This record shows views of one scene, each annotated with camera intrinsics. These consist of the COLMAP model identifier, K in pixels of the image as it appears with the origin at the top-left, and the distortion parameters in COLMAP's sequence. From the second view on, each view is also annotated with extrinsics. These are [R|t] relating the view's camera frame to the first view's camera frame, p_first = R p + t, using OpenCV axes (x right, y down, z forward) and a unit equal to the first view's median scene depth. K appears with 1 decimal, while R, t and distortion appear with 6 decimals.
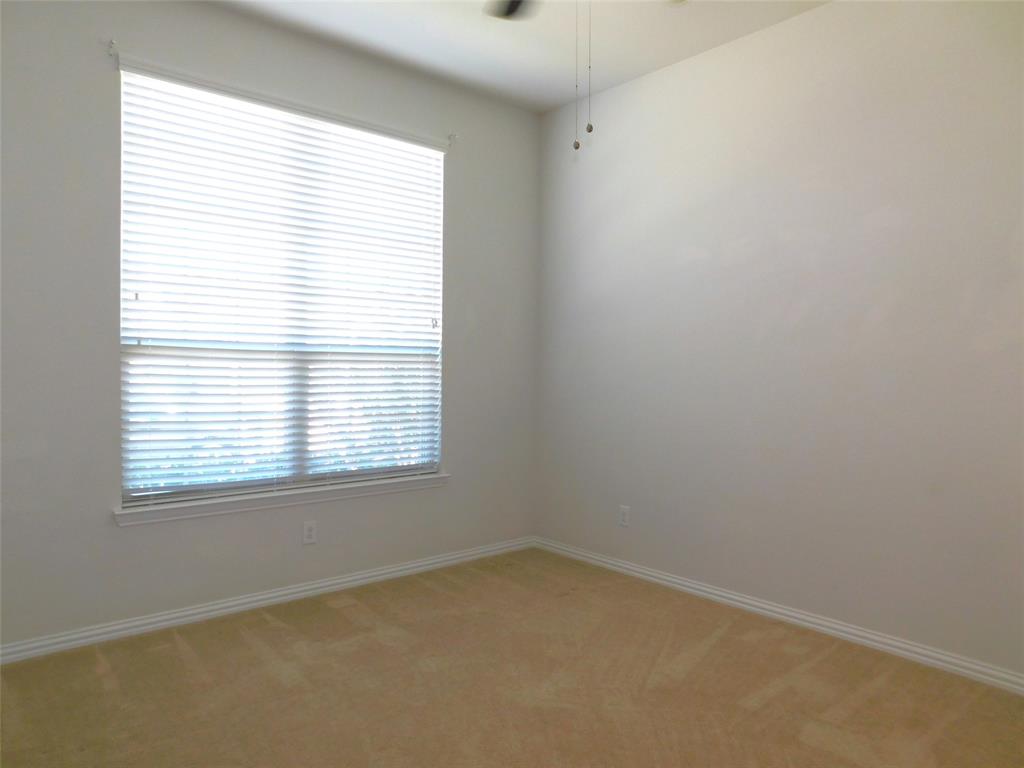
lens RADIAL K [[680.9, 0, 512.0], [0, 680.9, 384.0], [0, 0, 1]] dist [-0.067172, 0.050955]
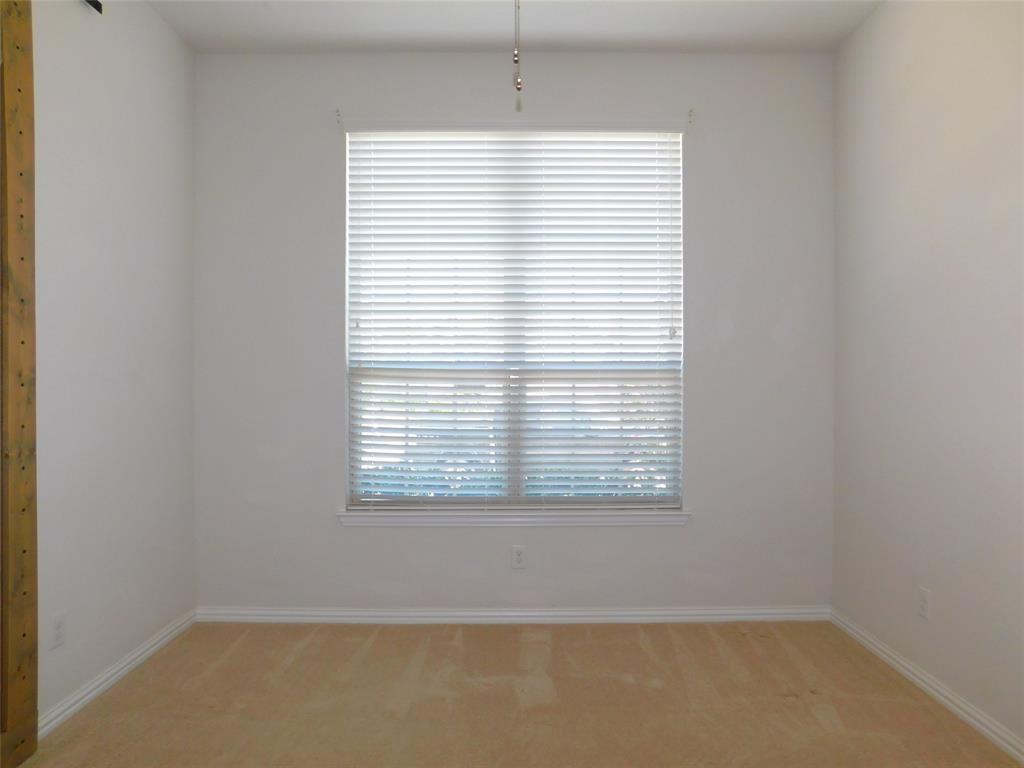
lens RADIAL K [[672.2, 0, 512.0], [0, 672.2, 384.0], [0, 0, 1]] dist [-0.053953, 0.043282]
pose [[0.761399, -0.015447, -0.648099, 0.317436], [-0.007155, 0.999455, -0.032227, 0.003776], [0.648244, 0.029175, 0.760874, 0.256311]]
